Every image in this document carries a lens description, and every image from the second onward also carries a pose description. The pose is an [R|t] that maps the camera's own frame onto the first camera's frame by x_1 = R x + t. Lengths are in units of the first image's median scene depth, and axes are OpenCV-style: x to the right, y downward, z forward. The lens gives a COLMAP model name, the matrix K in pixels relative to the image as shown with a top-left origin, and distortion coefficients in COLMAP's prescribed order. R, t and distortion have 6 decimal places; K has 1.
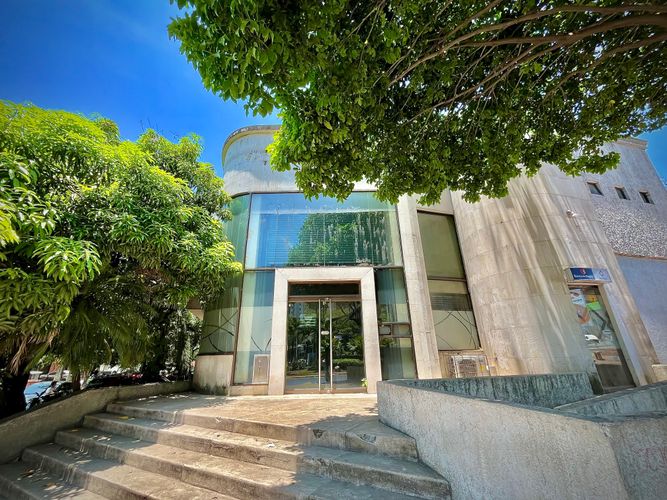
lens RADIAL K [[269.7, 0, 333.5], [0, 269.7, 250.0], [0, 0, 1]] dist [-0.001906, 0.000234]
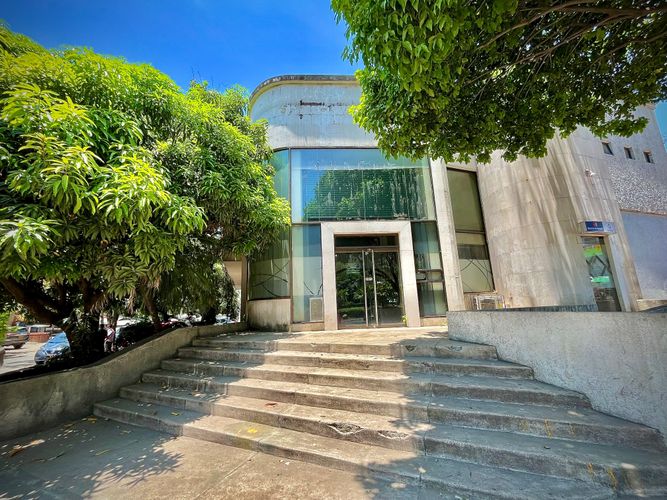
lens RADIAL K [[269.7, 0, 333.5], [0, 269.7, 250.0], [0, 0, 1]] dist [-0.001906, 0.000234]
pose [[0.998345, -0.007010, 0.057080, -0.244541], [-0.002604, 0.986016, 0.166628, -0.002647], [-0.057450, -0.166501, 0.984366, -0.091041]]
